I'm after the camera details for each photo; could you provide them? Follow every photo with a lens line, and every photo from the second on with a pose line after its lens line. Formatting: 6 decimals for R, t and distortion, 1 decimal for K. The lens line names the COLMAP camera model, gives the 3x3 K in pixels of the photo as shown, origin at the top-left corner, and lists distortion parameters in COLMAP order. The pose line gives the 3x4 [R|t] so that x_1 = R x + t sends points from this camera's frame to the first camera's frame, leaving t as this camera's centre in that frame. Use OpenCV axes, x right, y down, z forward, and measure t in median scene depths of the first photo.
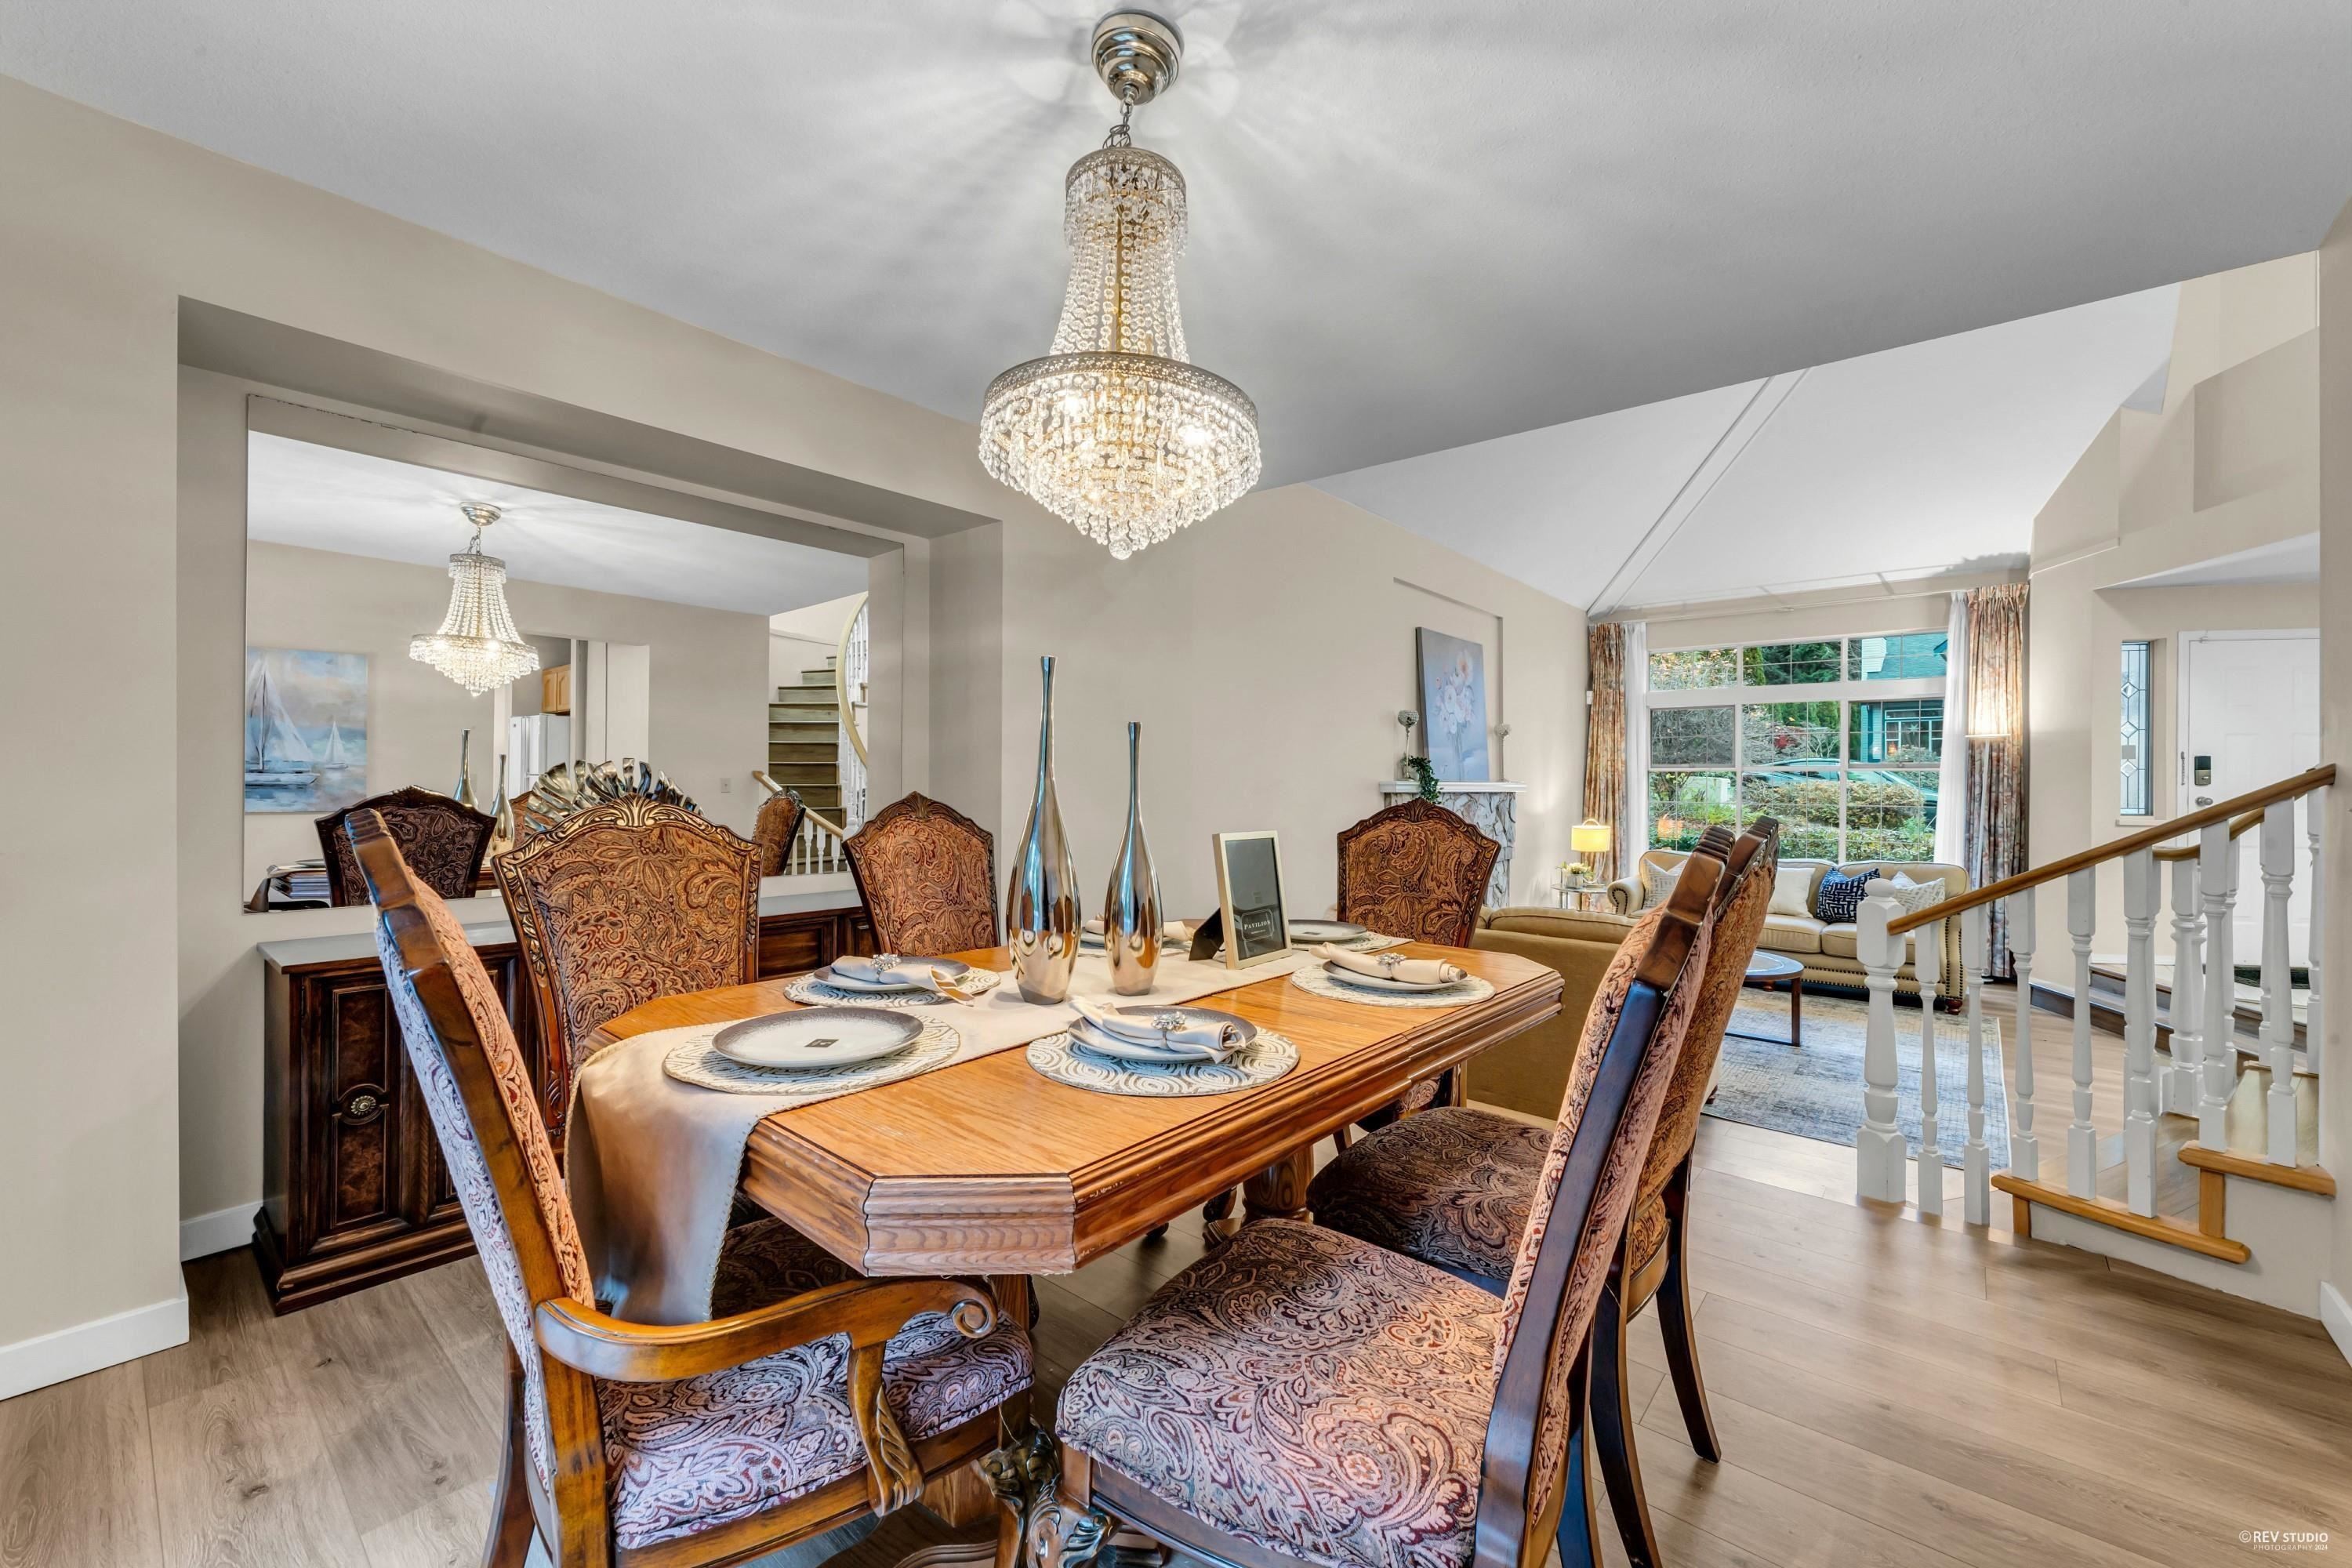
lens RADIAL K [[936.6, 0, 1176.0], [0, 936.6, 784.0], [0, 0, 1]] dist [0.001346, -0.000498]
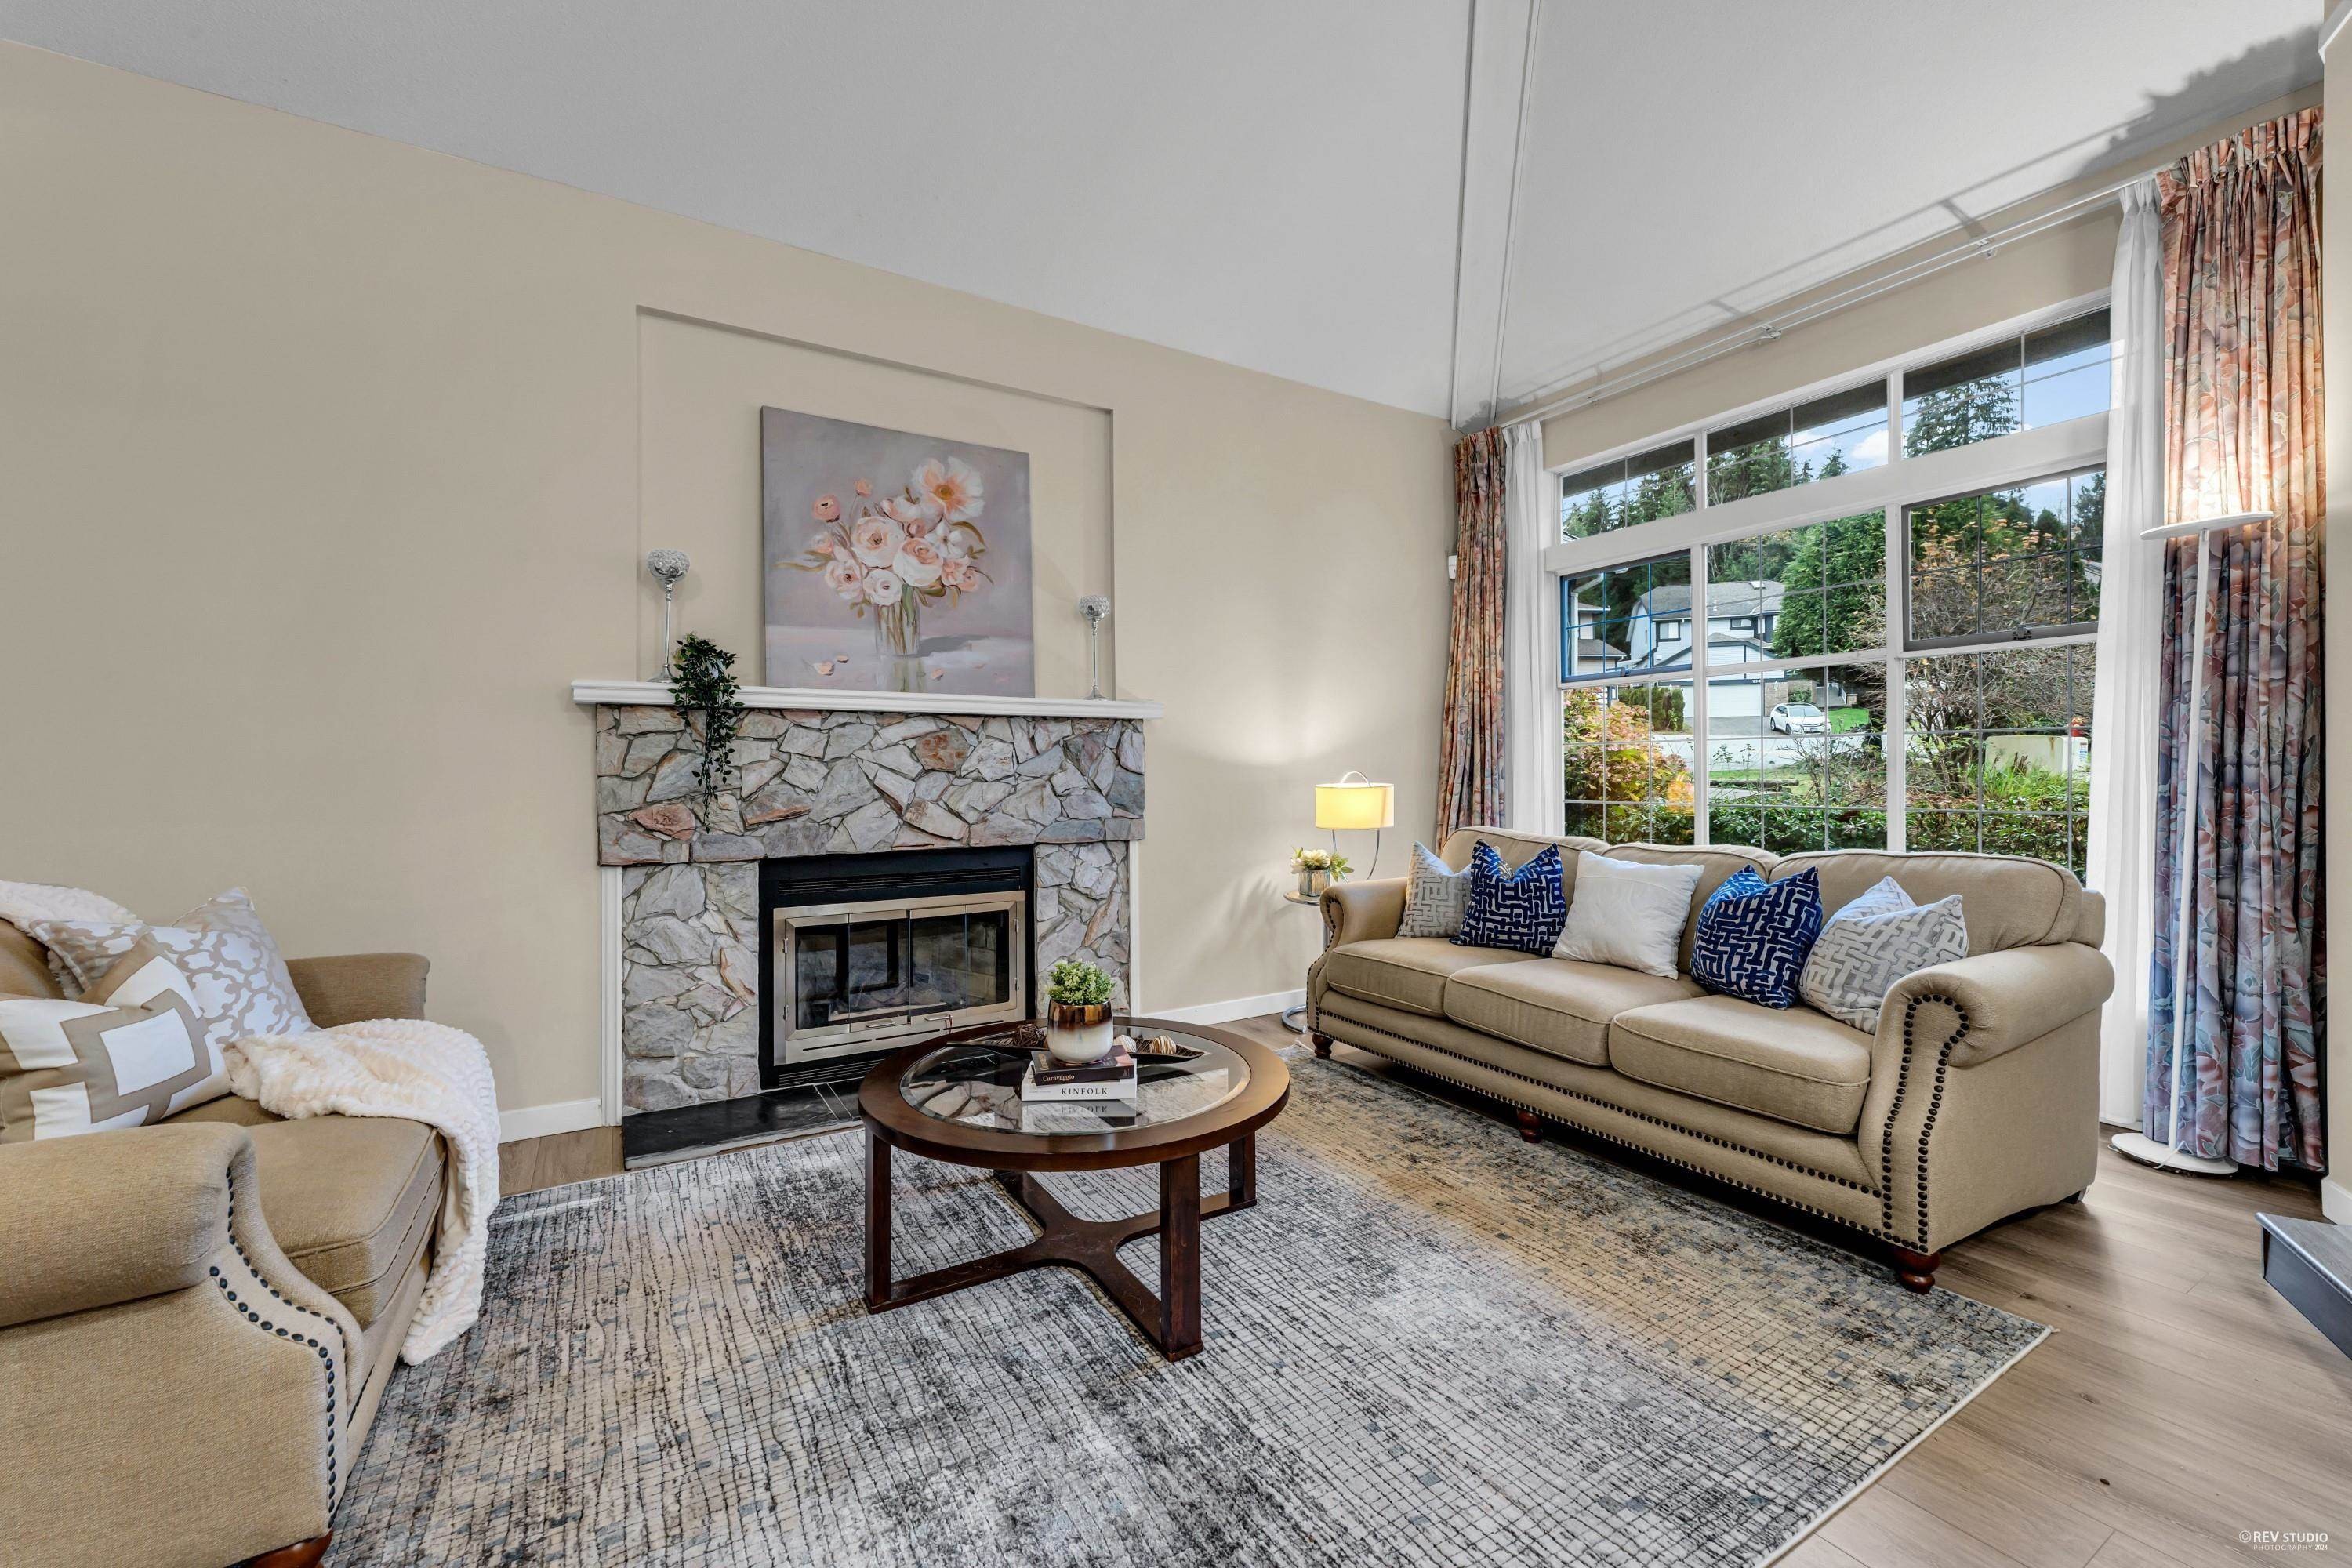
lens RADIAL K [[936.0, 0, 1165.2], [0, 936.0, 771.6], [0, 0, 1]] dist [-0.000113, -0.000069]
pose [[0.943969, -0.013828, -0.329745, 0.588935], [0.012106, 0.999900, -0.007275, 0.046143], [0.329812, 0.002875, 0.944042, 0.499868]]
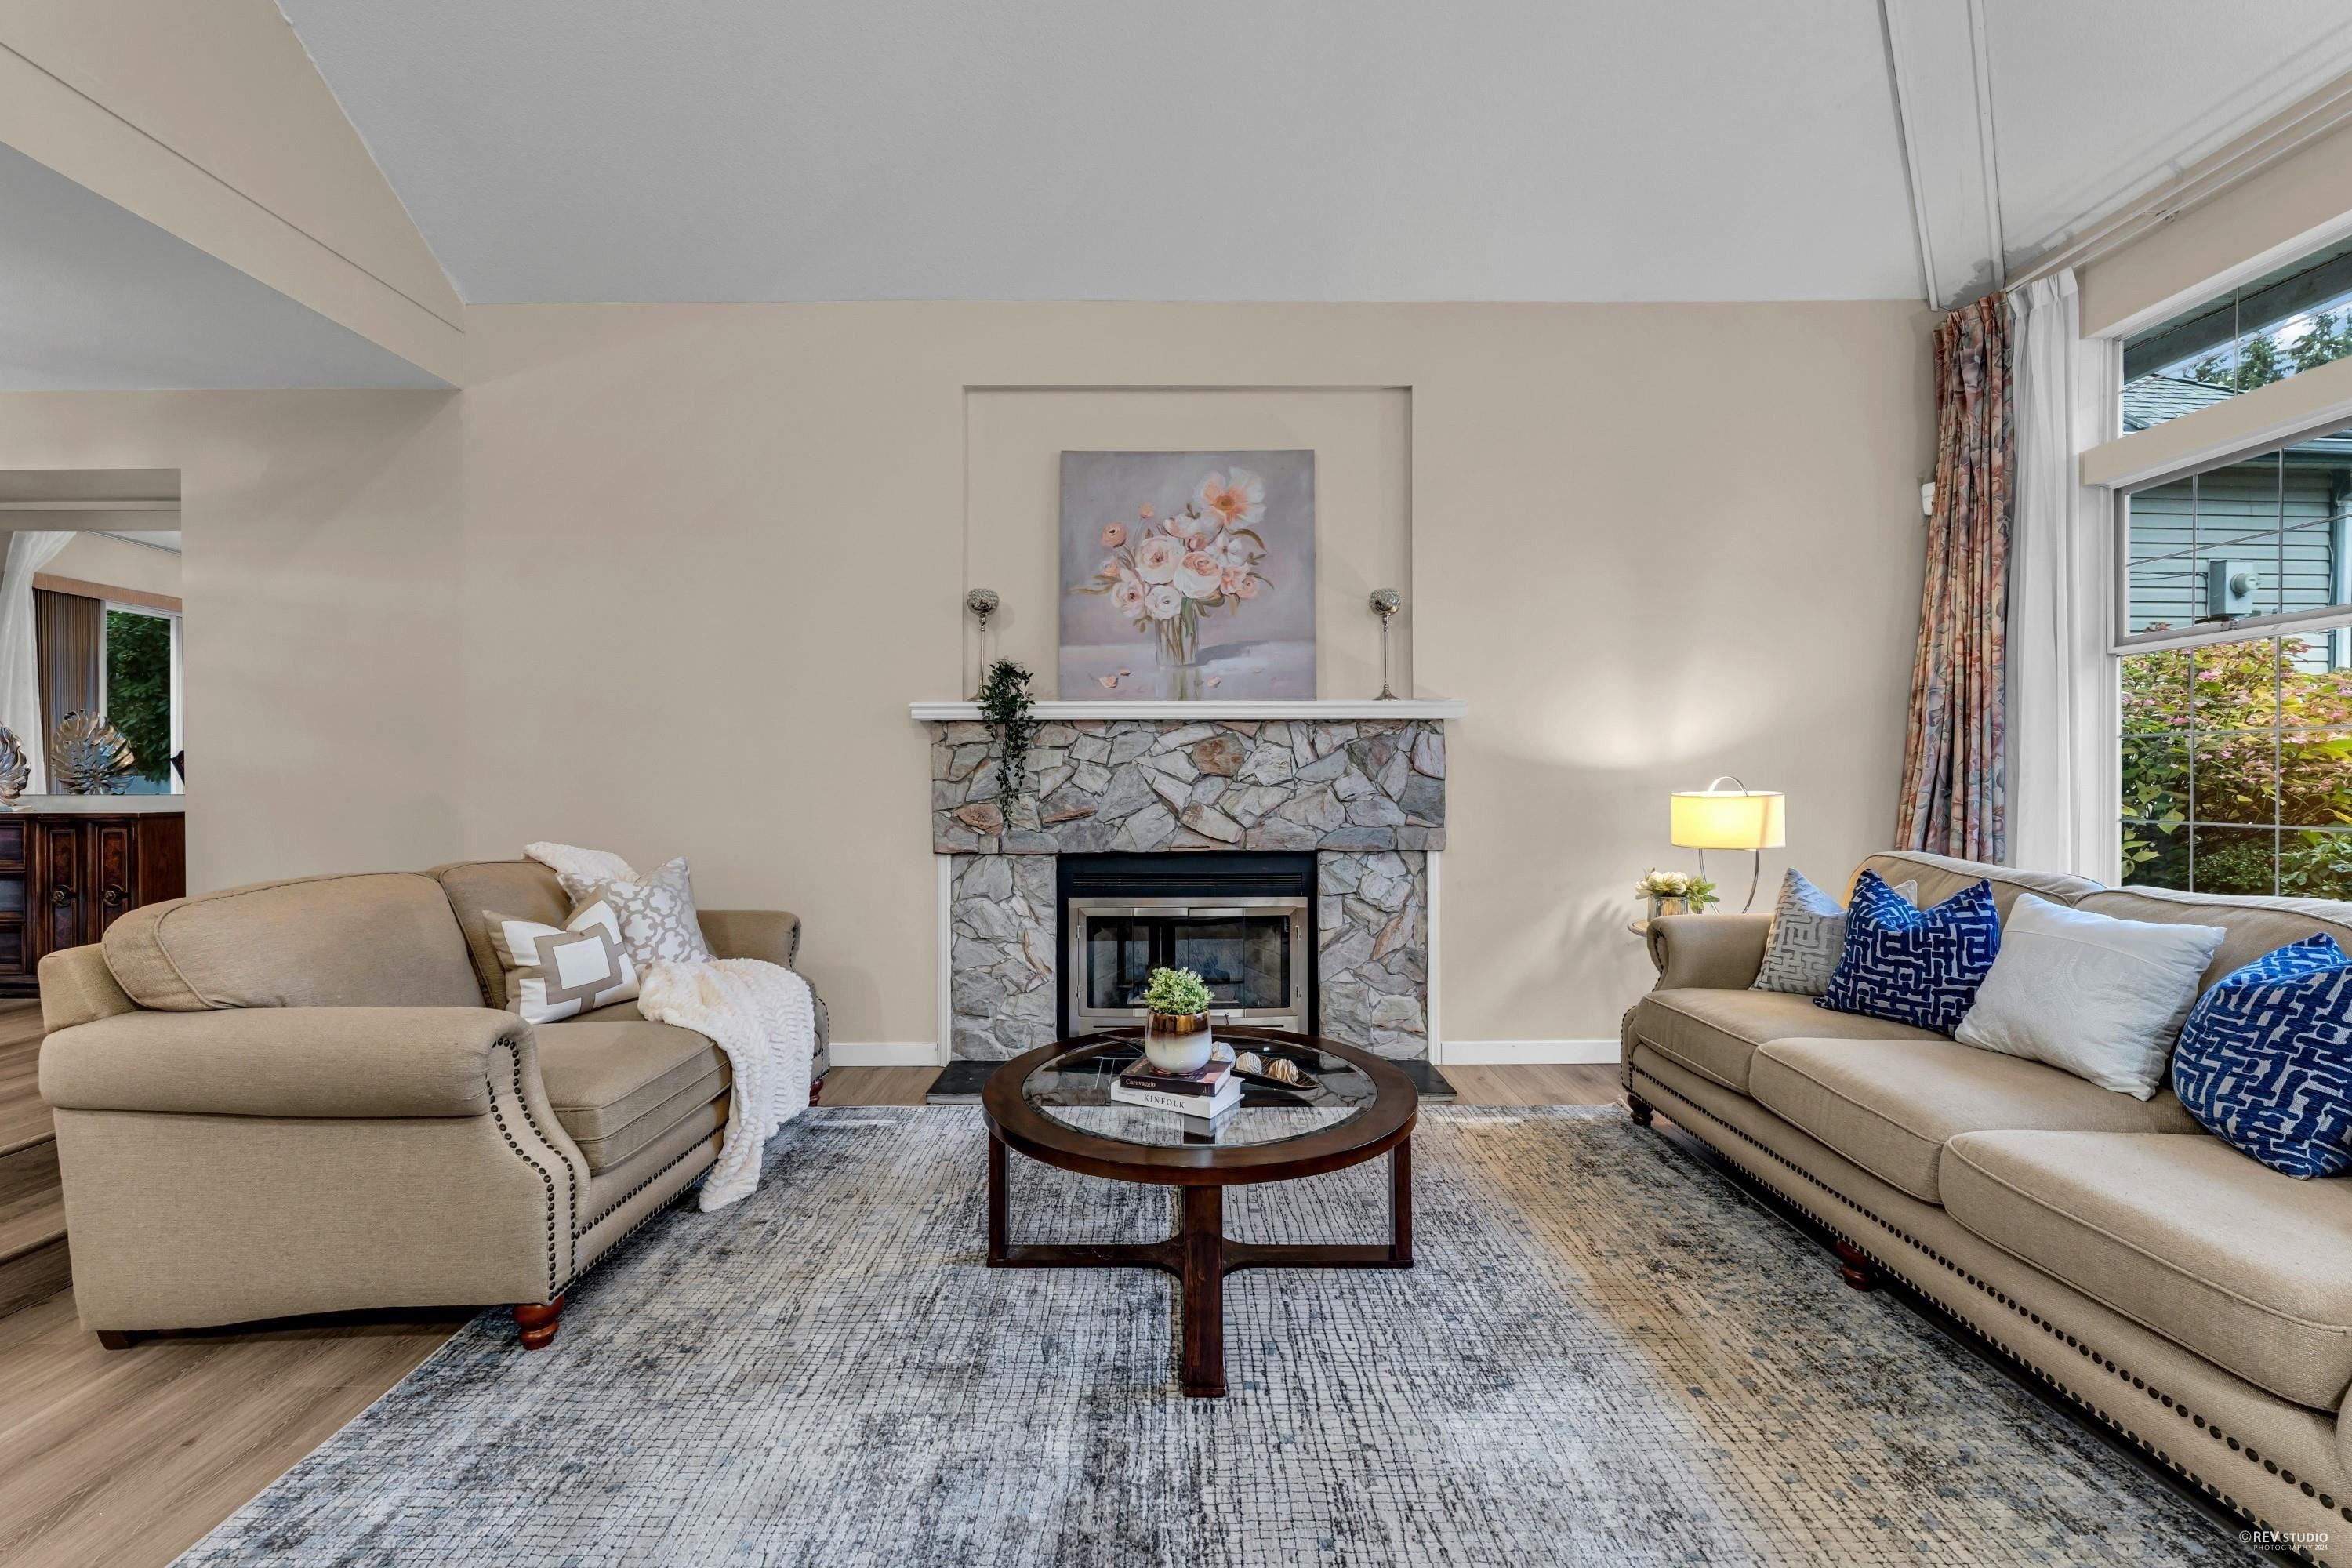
lens RADIAL K [[936.6, 0, 1176.0], [0, 936.6, 784.0], [0, 0, 1]] dist [0.001346, -0.000498]
pose [[0.648545, -0.005468, -0.761156, 0.692593], [0.006563, 0.999977, -0.001591, 0.045986], [0.761148, -0.003964, 0.648567, 0.584581]]
